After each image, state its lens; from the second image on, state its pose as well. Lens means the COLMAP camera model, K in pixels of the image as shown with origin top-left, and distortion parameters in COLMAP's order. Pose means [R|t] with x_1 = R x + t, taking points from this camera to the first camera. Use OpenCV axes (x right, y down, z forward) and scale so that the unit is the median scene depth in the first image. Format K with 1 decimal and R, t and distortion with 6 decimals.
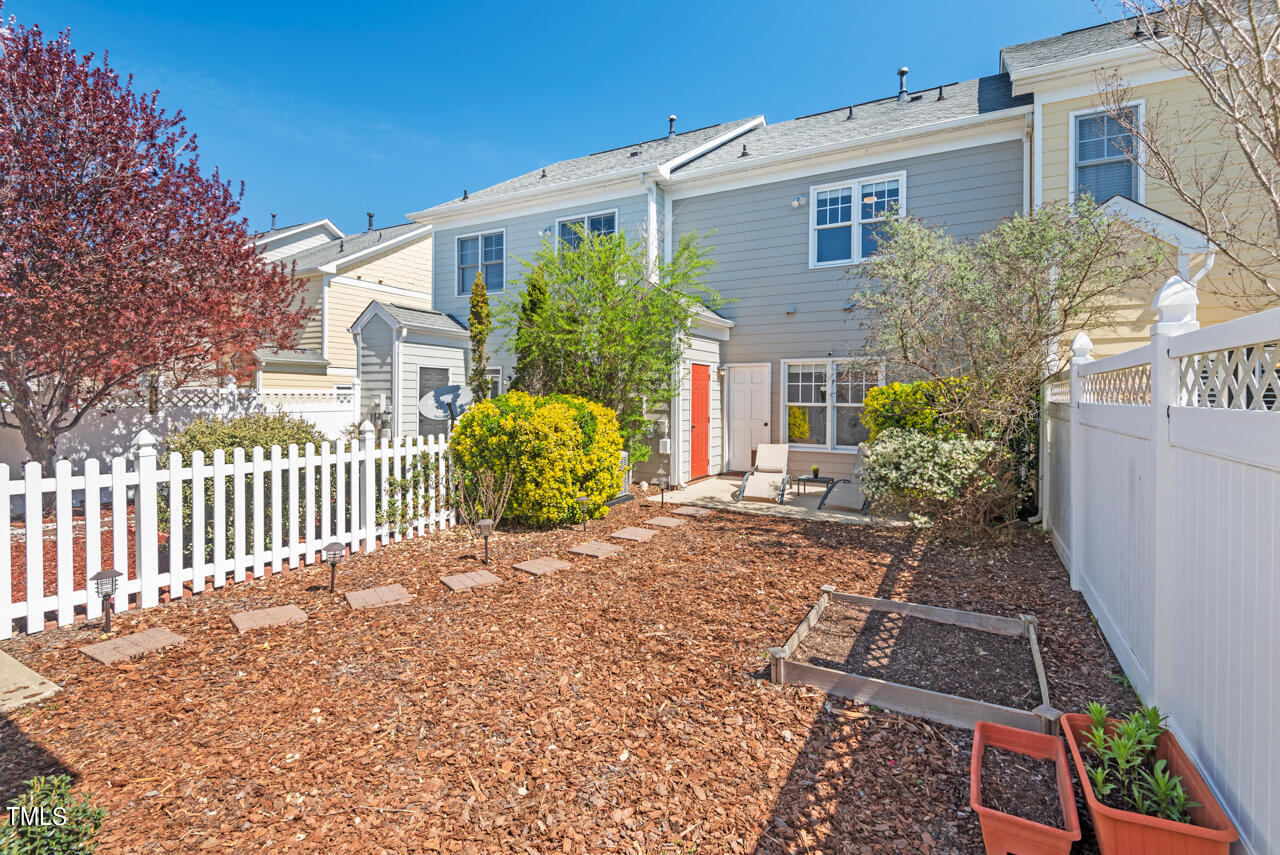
lens RADIAL K [[575.0, 0, 690.6], [0, 575.0, 405.1], [0, 0, 1]] dist [-0.005909, -0.001138]
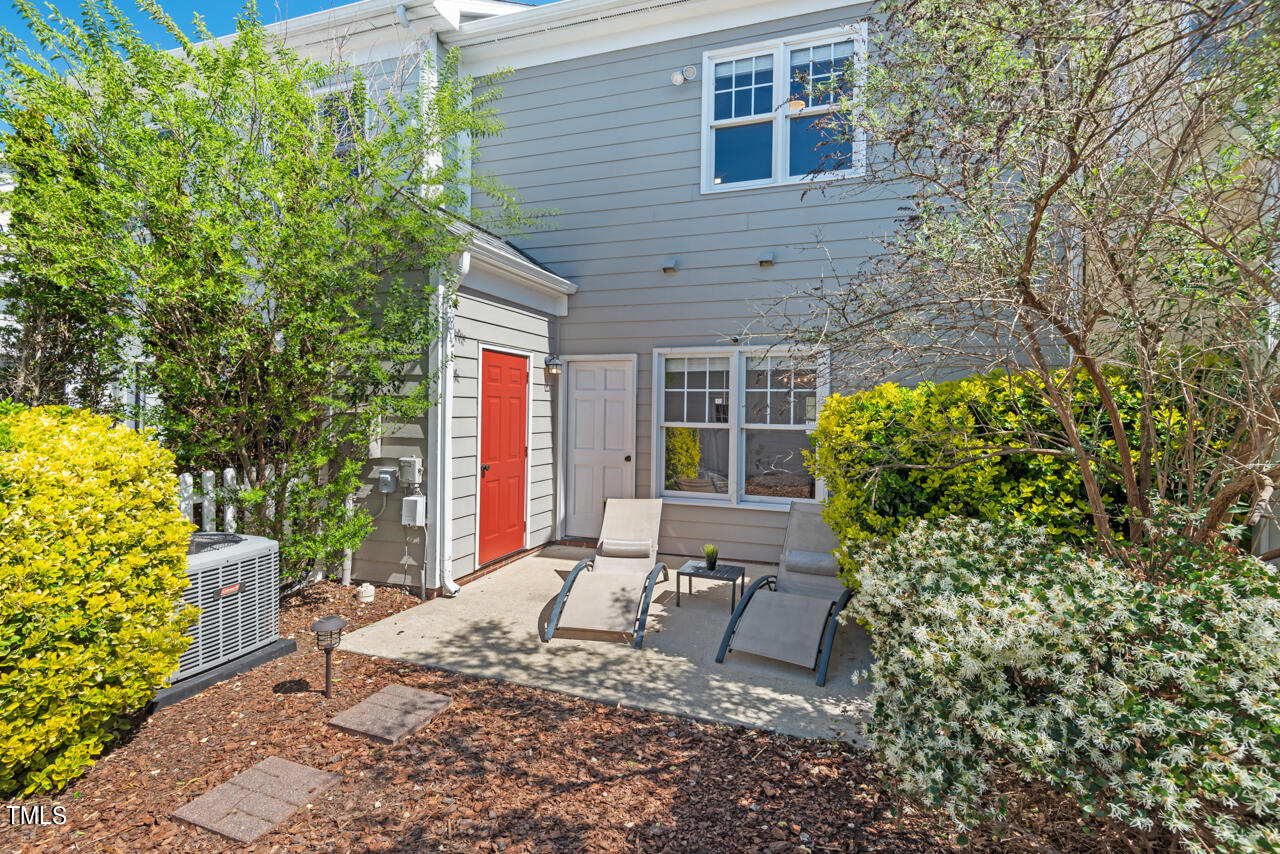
lens RADIAL K [[575.0, 0, 633.9], [0, 575.0, 417.4], [0, 0, 1]] dist [-0.005909, -0.001138]
pose [[0.996405, 0.005115, 0.084569, 0.091337], [-0.004974, 0.999986, -0.001870, -0.008224], [-0.084577, 0.001443, 0.996416, 0.431084]]
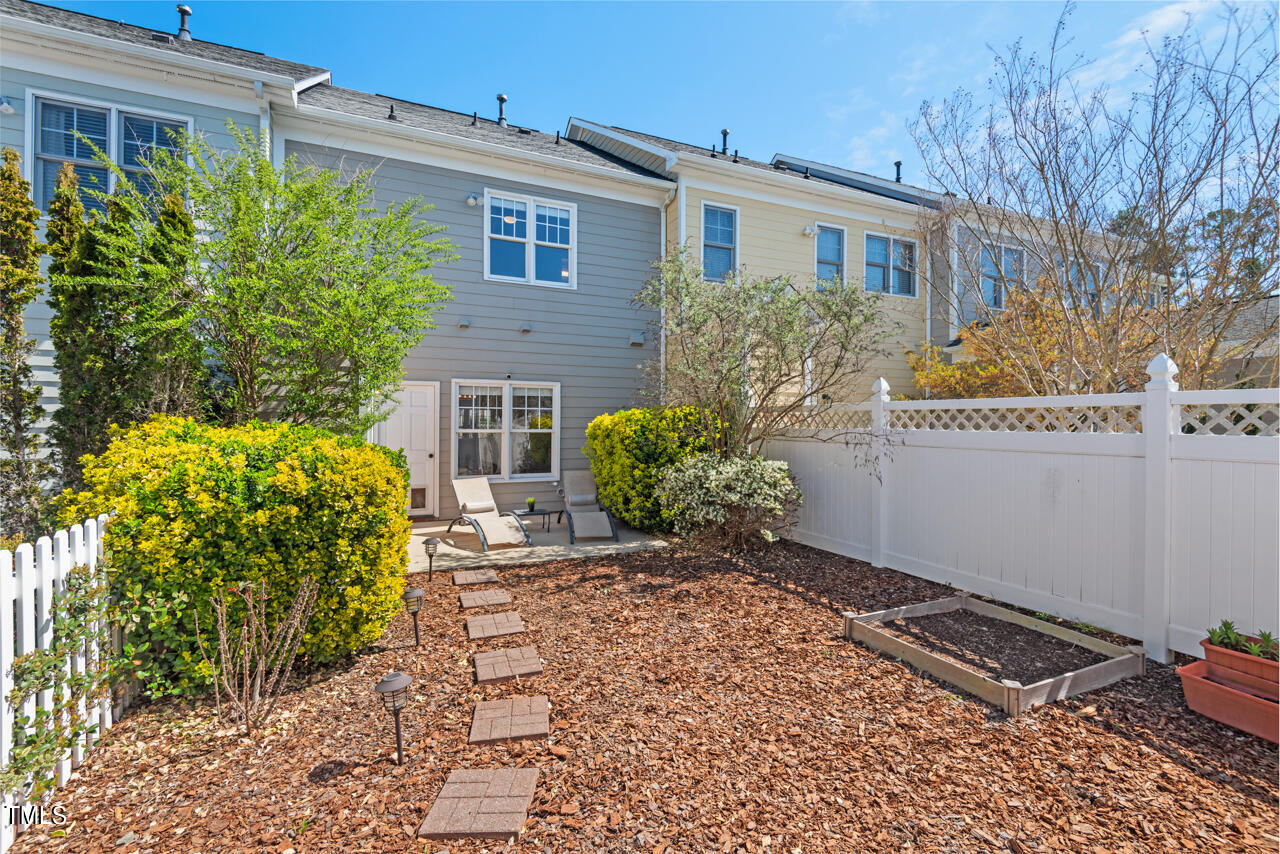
lens RADIAL K [[548.8, 0, 651.5], [0, 548.8, 421.0], [0, 0, 1]] dist [0.005026, -0.000223]
pose [[0.630459, -0.001998, 0.776220, -0.299252], [0.010122, 0.999933, -0.005647, -0.009391], [-0.776157, 0.011417, 0.630437, 0.265147]]
